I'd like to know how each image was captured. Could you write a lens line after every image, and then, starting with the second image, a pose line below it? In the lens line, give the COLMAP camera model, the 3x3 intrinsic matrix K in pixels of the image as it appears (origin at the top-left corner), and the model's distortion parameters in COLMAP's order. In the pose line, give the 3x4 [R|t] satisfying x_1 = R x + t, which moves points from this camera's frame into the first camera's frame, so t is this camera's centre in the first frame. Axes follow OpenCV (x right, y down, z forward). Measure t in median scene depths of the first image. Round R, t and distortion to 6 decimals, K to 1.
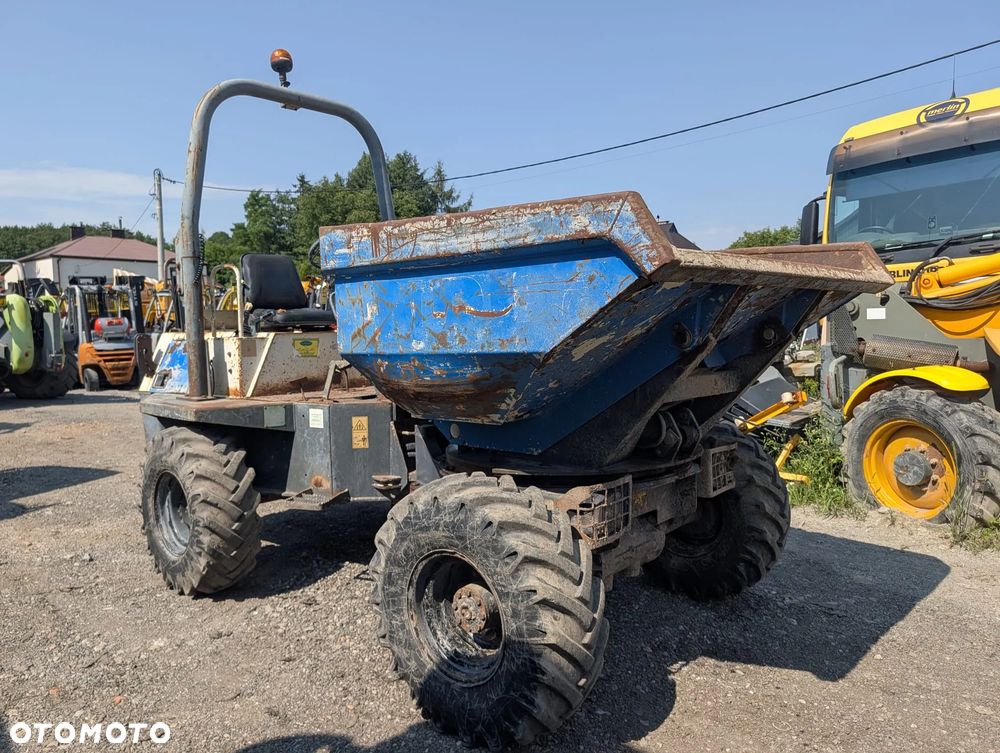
lens RADIAL K [[710.4, 0, 489.7], [0, 710.4, 411.4], [0, 0, 1]] dist [0.006090, -0.001936]
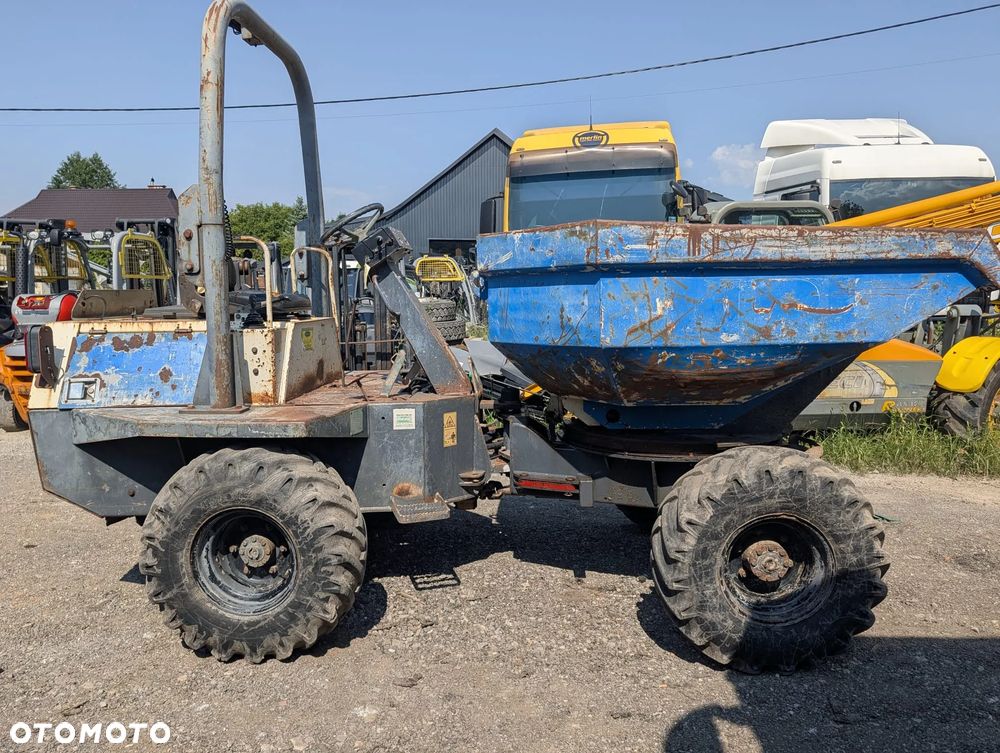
lens RADIAL K [[715.5, 0, 479.5], [0, 715.5, 398.0], [0, 0, 1]] dist [0.044474, -0.052733]
pose [[0.777955, -0.078843, 0.623353, -0.830941], [0.068334, 0.996828, 0.040800, -0.053479], [-0.624593, 0.010856, 0.780875, 0.272668]]
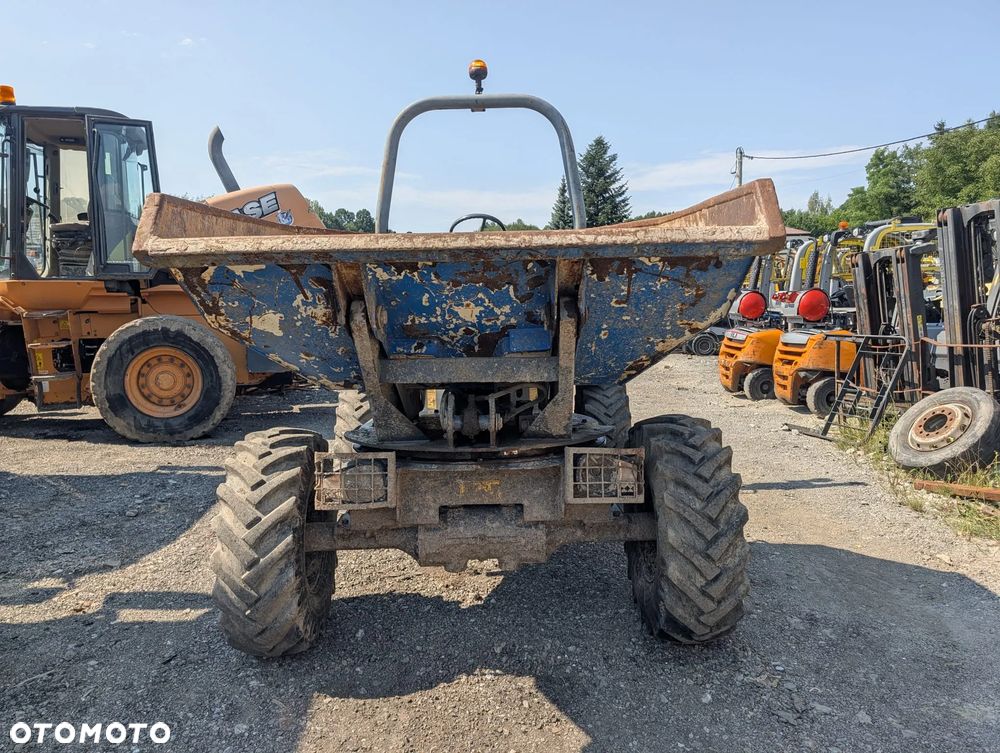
lens RADIAL K [[706.3, 0, 490.2], [0, 706.3, 387.1], [0, 0, 1]] dist [0.010114, -0.003140]
pose [[0.677039, 0.085072, -0.731014, 0.803252], [-0.079745, 0.995928, 0.042044, -0.041383], [0.731614, 0.029830, 0.681066, 0.331168]]
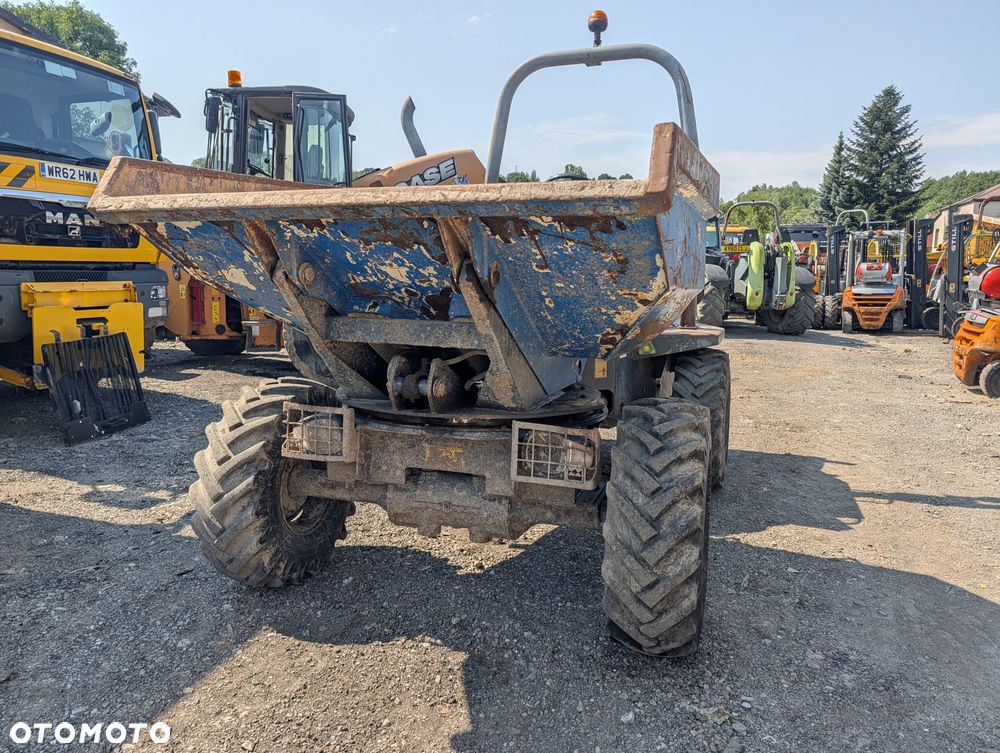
lens RADIAL K [[704.6, 0, 500.0], [0, 704.6, 370.7], [0, 0, 1]] dist [0.015688, -0.009082]
pose [[0.390715, 0.145410, -0.908954, 0.950115], [-0.128657, 0.986379, 0.102492, -0.074259], [0.911476, 0.076898, 0.404101, 0.620443]]
